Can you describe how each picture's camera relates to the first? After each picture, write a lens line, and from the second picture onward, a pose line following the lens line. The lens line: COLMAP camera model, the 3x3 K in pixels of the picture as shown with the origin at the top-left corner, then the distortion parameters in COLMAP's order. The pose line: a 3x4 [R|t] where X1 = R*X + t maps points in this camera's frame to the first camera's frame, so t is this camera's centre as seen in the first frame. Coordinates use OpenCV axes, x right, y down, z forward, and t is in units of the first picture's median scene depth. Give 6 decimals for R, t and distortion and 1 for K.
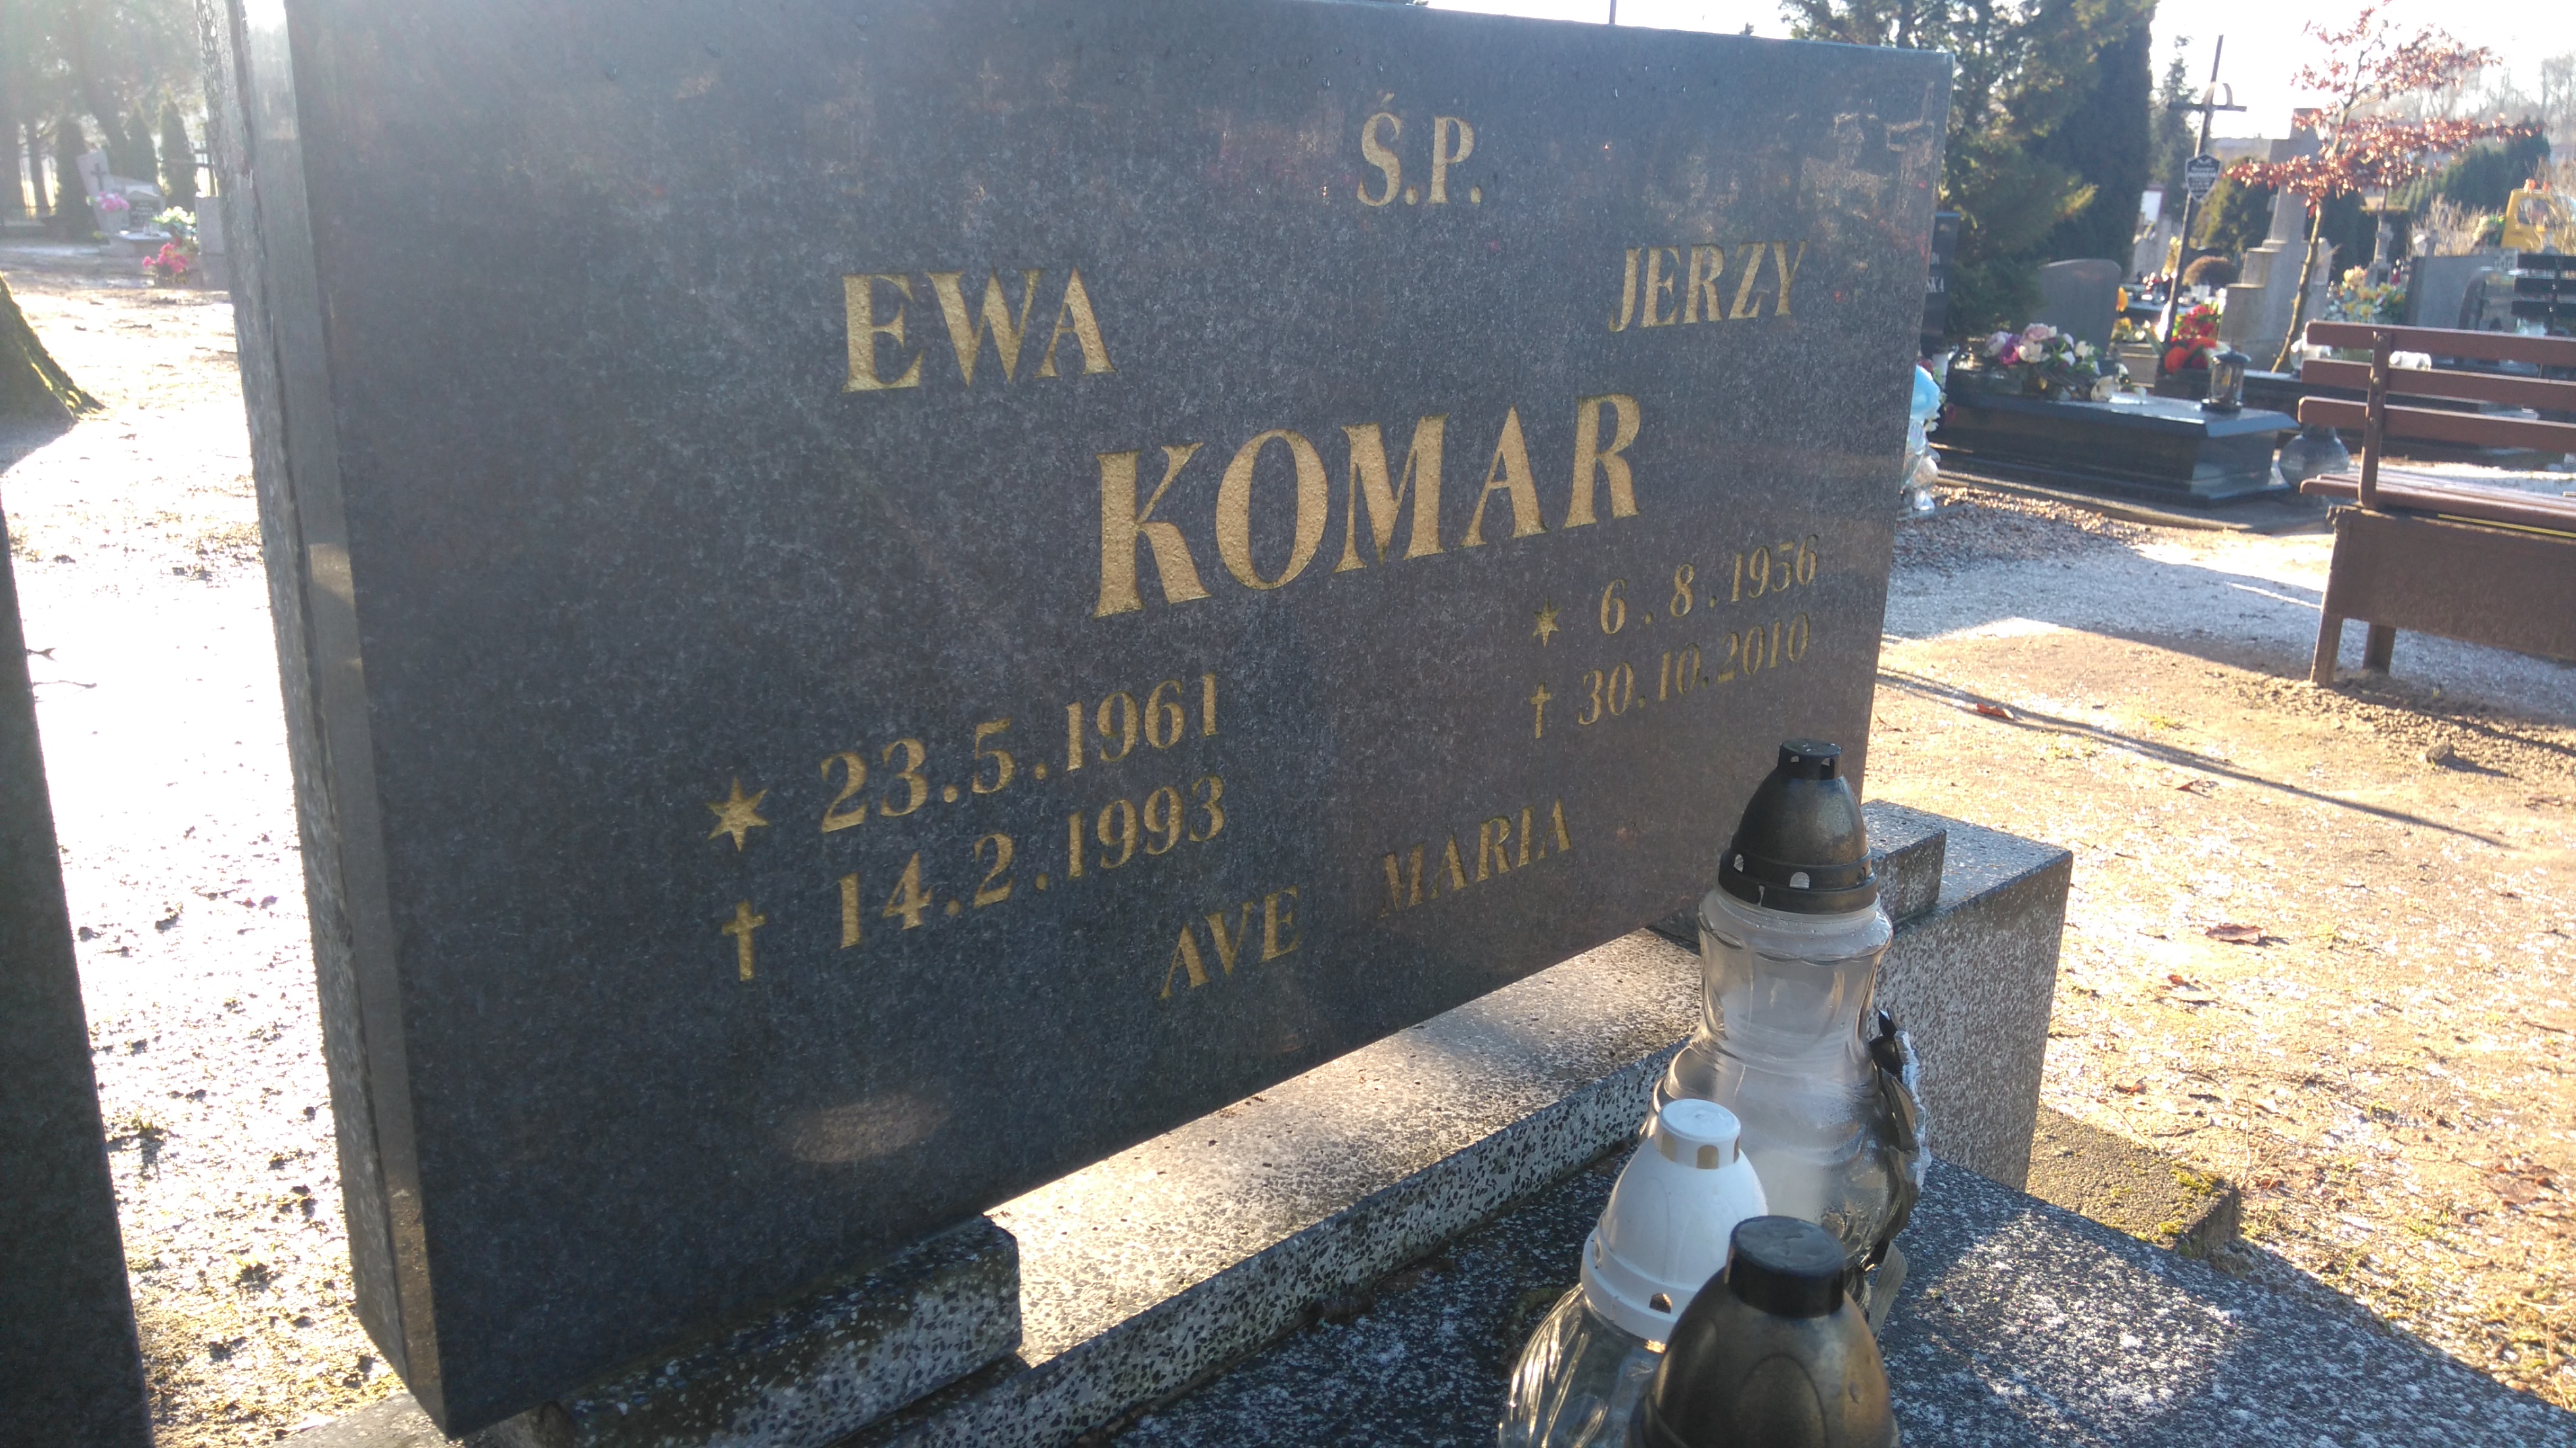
lens RADIAL K [[1954.4, 0, 1287.0], [0, 1954.4, 739.8], [0, 0, 1]] dist [0.116968, -0.182207]
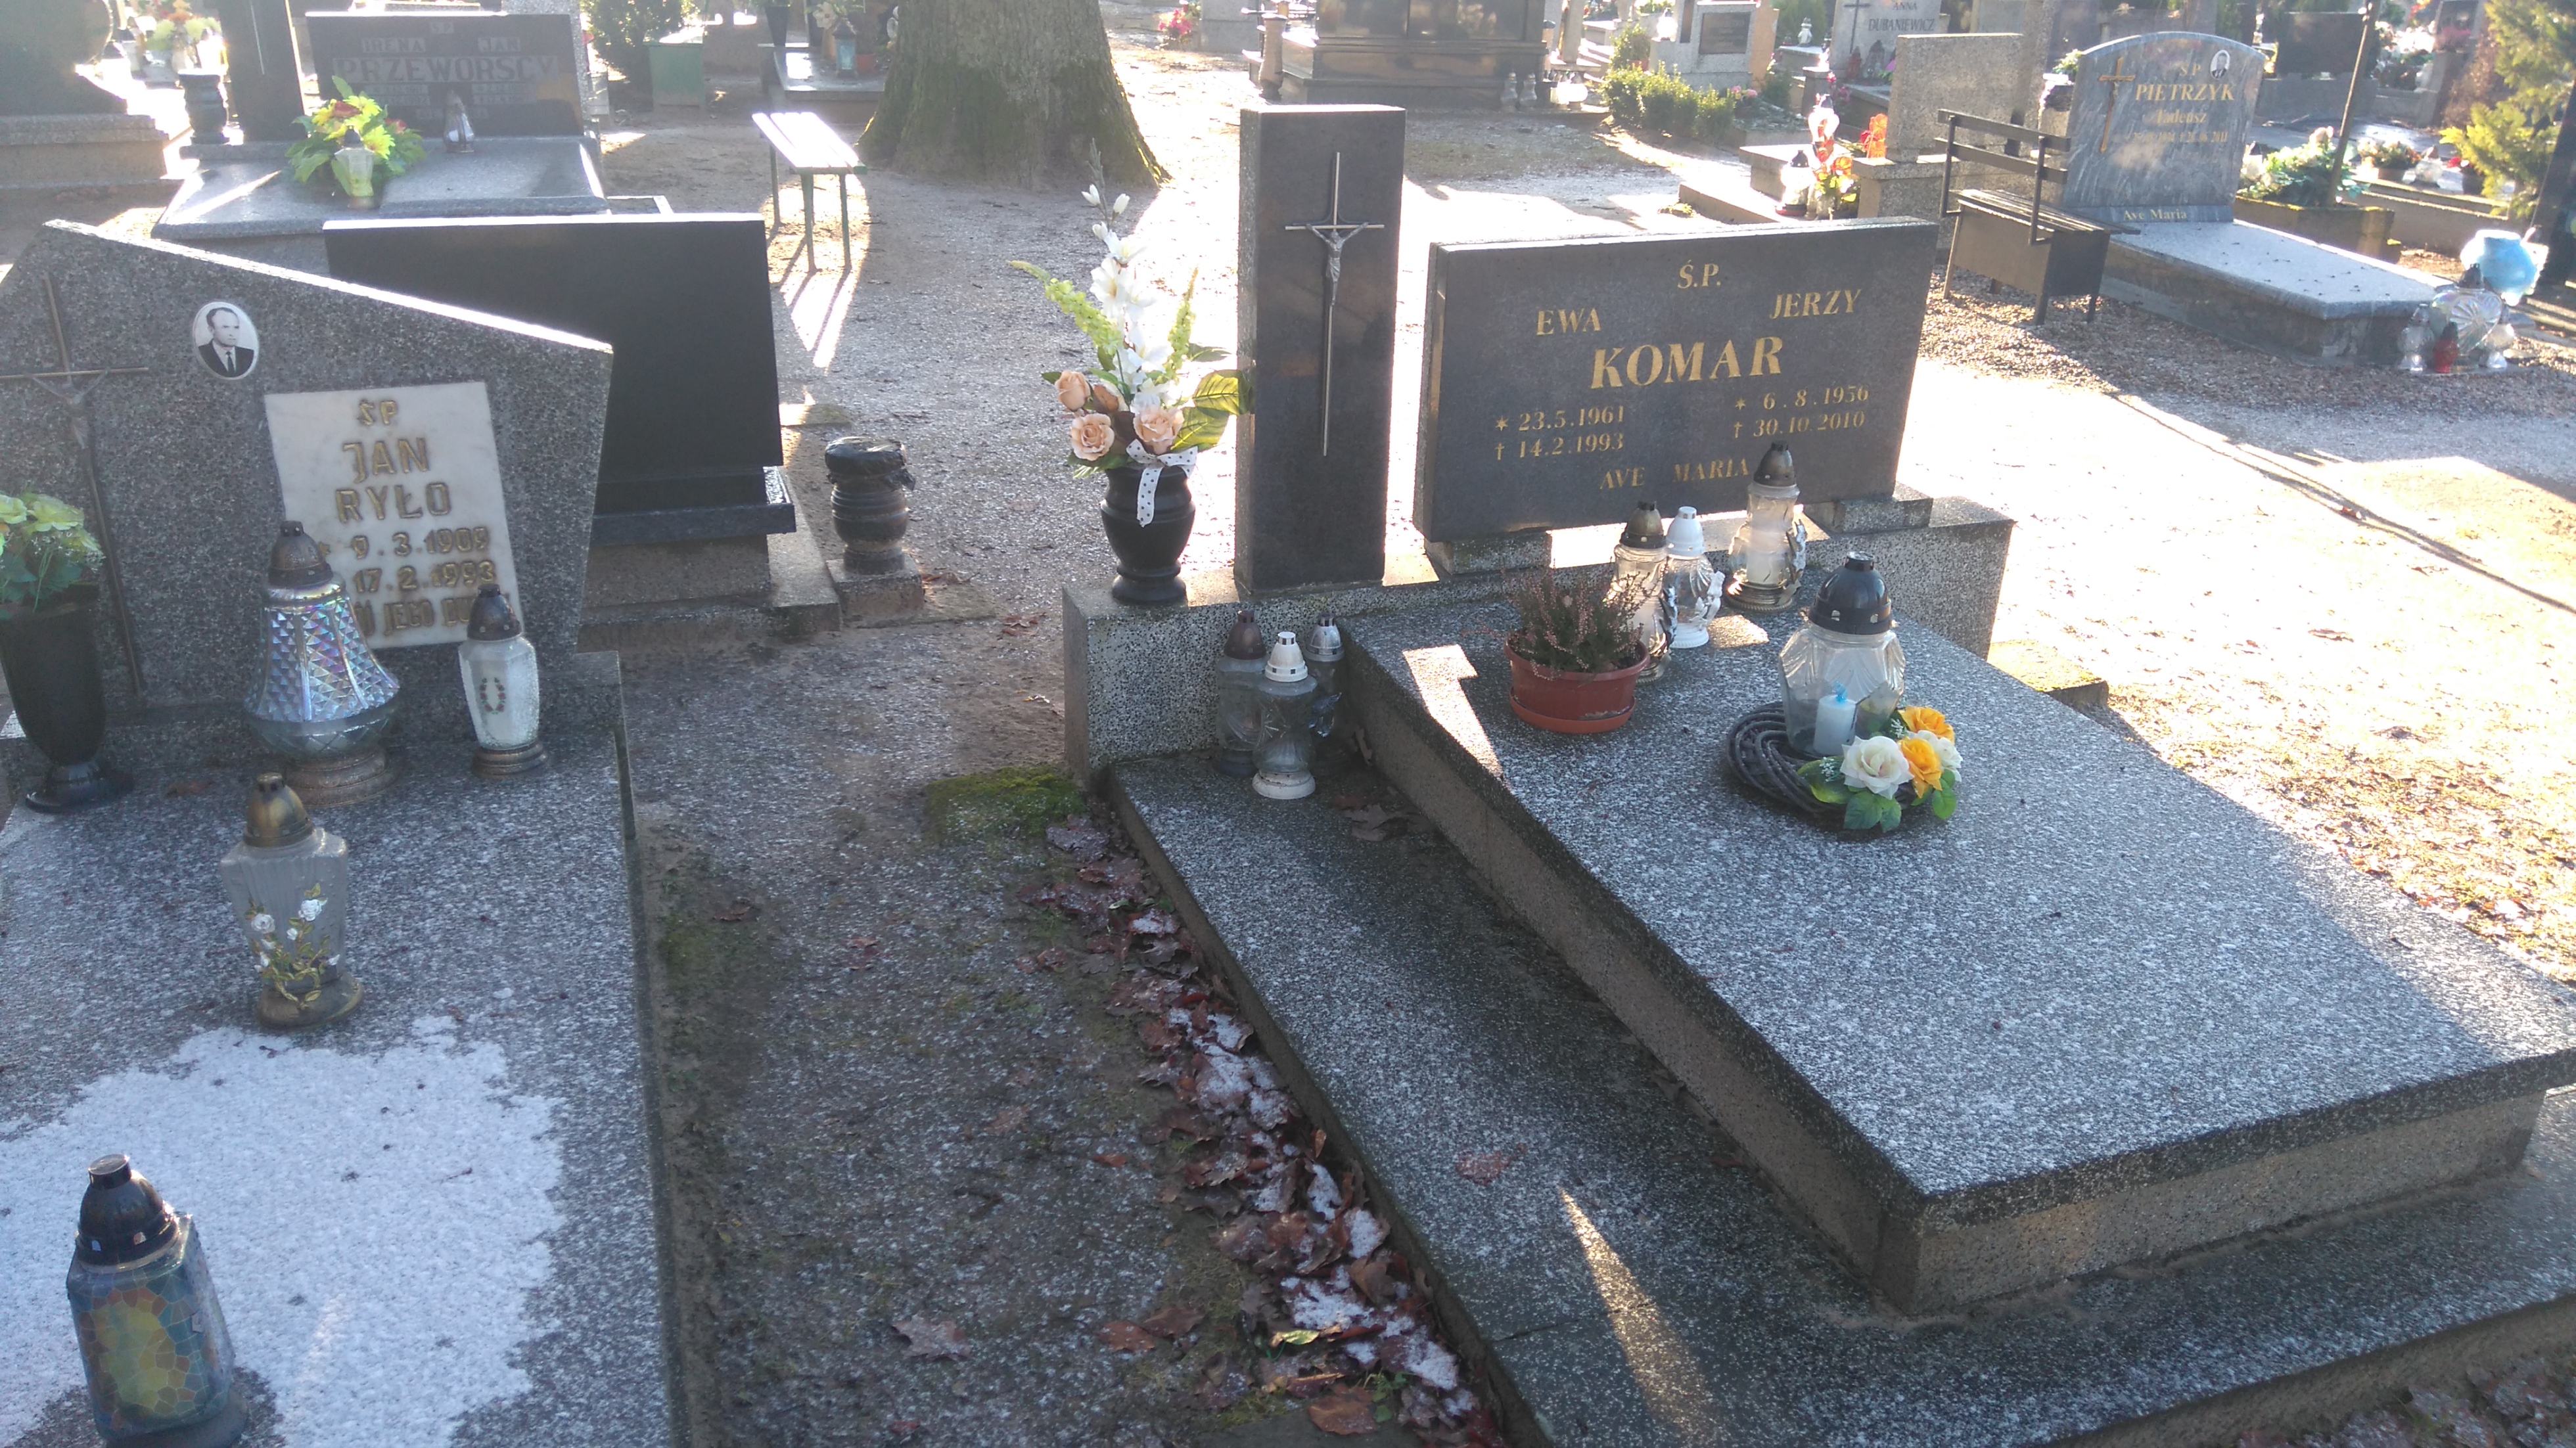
lens RADIAL K [[1954.4, 0, 1287.0], [0, 1954.4, 739.8], [0, 0, 1]] dist [0.116968, -0.182207]
pose [[0.909497, 0.171816, -0.378544, 0.924197], [-0.122887, 0.981016, 0.150020, 0.110674], [0.397133, -0.089924, 0.913345, -2.833477]]
